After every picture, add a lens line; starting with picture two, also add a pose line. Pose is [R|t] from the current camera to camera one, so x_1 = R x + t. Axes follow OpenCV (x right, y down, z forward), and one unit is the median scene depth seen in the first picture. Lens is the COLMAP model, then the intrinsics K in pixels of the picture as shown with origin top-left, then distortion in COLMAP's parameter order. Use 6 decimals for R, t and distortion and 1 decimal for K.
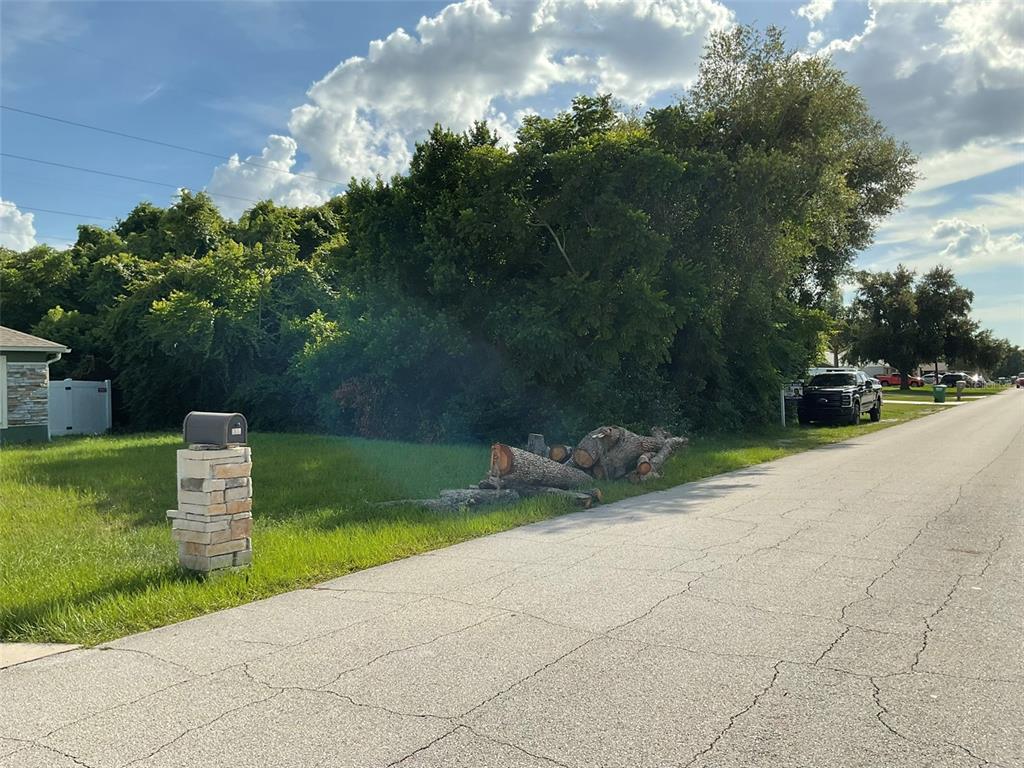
lens RADIAL K [[856.8, 0, 518.7], [0, 856.8, 396.6], [0, 0, 1]] dist [0.121289, -0.277649]
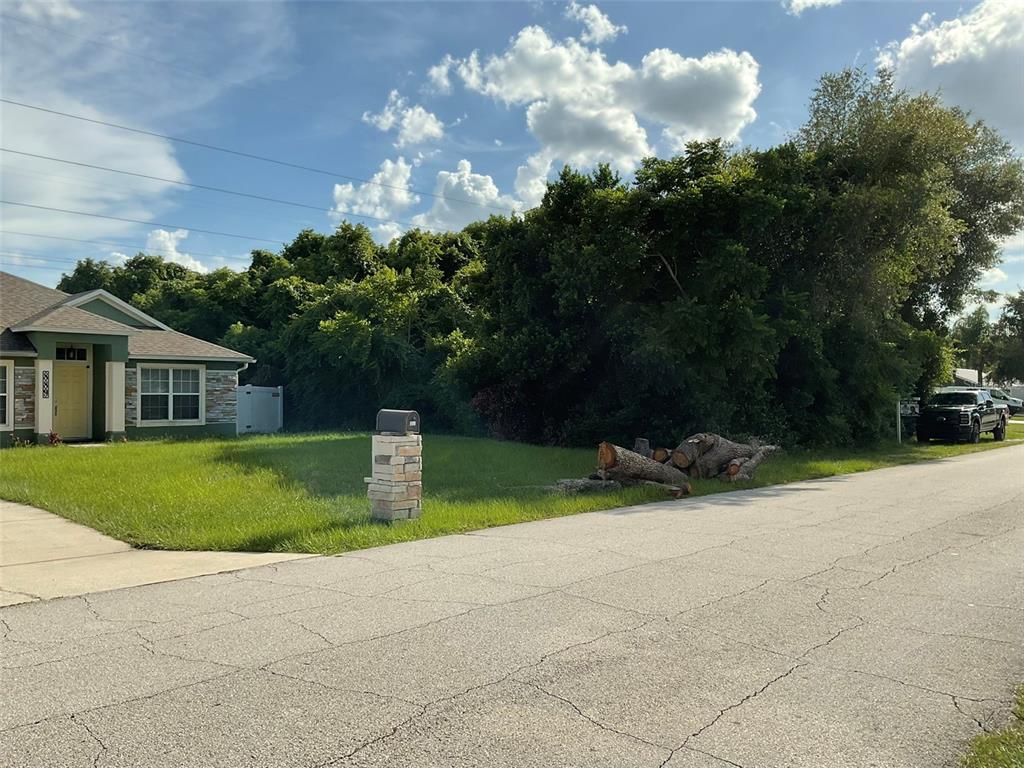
lens RADIAL K [[856.8, 0, 518.7], [0, 856.8, 396.6], [0, 0, 1]] dist [0.121289, -0.277649]
pose [[0.988820, 0.019297, -0.147863, 0.017941], [-0.021423, 0.999689, -0.012801, 0.003465], [0.147570, 0.015825, 0.988925, -0.123986]]
